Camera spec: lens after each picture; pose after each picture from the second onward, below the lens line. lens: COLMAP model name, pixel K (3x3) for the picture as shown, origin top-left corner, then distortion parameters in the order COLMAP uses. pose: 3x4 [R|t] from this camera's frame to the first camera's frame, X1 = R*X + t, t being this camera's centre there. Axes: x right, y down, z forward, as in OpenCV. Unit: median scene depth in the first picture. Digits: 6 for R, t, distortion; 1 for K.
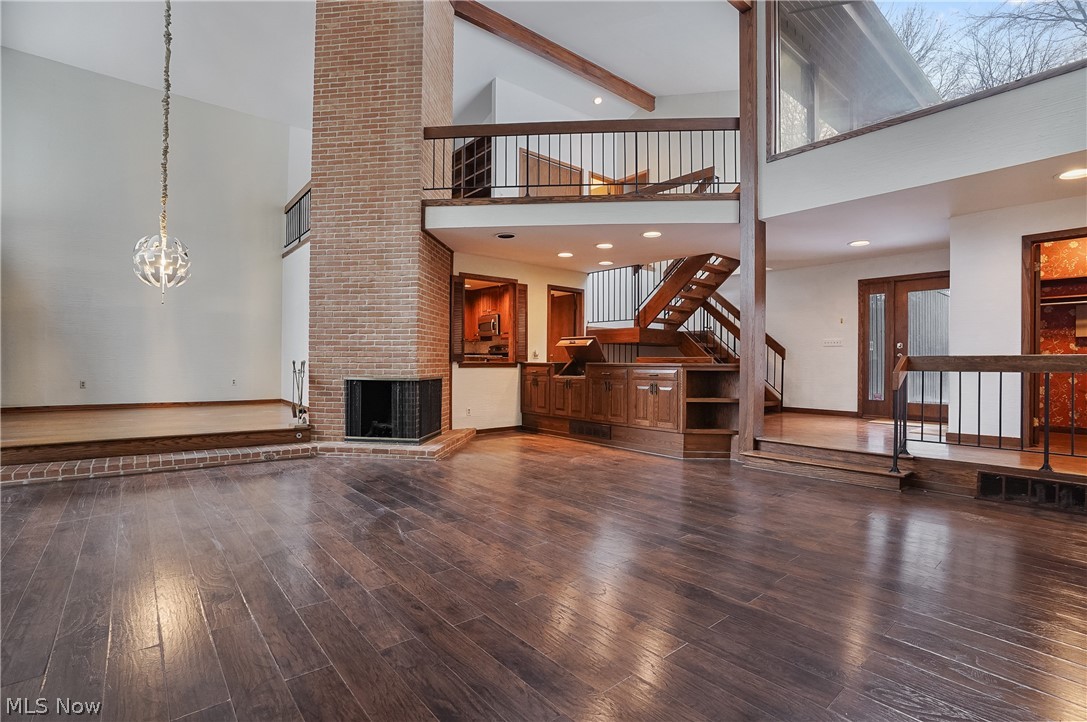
lens RADIAL K [[504.7, 0, 541.2], [0, 504.7, 365.6], [0, 0, 1]] dist [-0.062648, 0.023756]
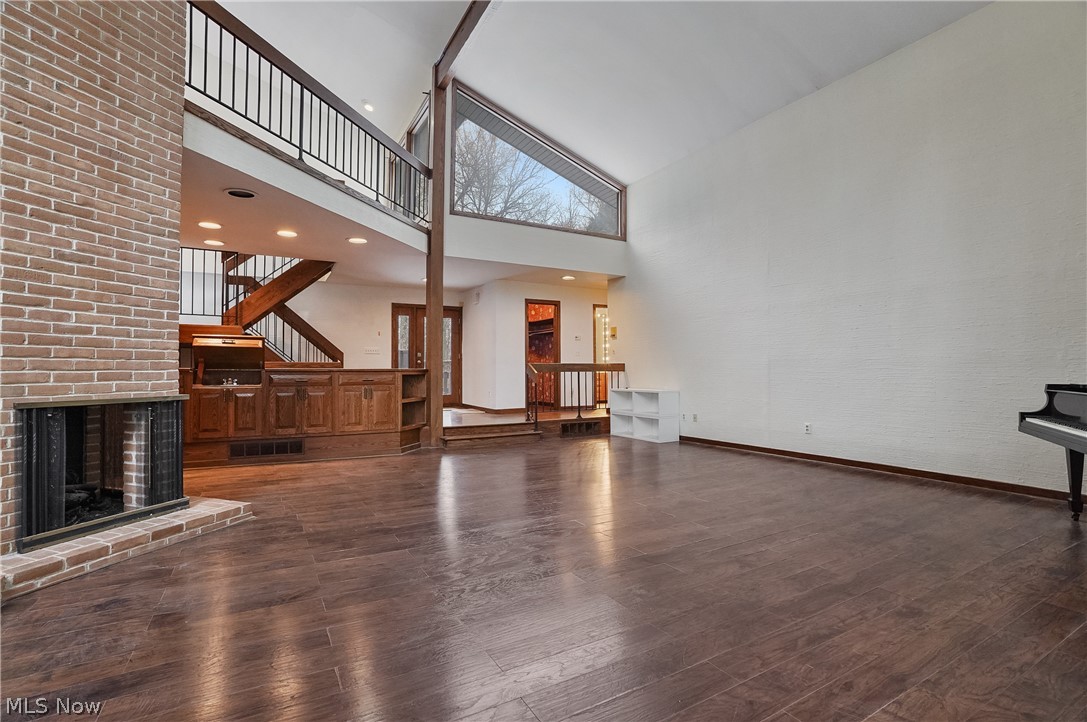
lens RADIAL K [[504.7, 0, 541.2], [0, 504.7, 365.6], [0, 0, 1]] dist [-0.062648, 0.023756]
pose [[0.183223, 0.000572, 0.983071, -0.671269], [0.006077, 0.999980, -0.001715, -0.005974], [-0.983053, 0.006289, 0.183216, 0.436044]]
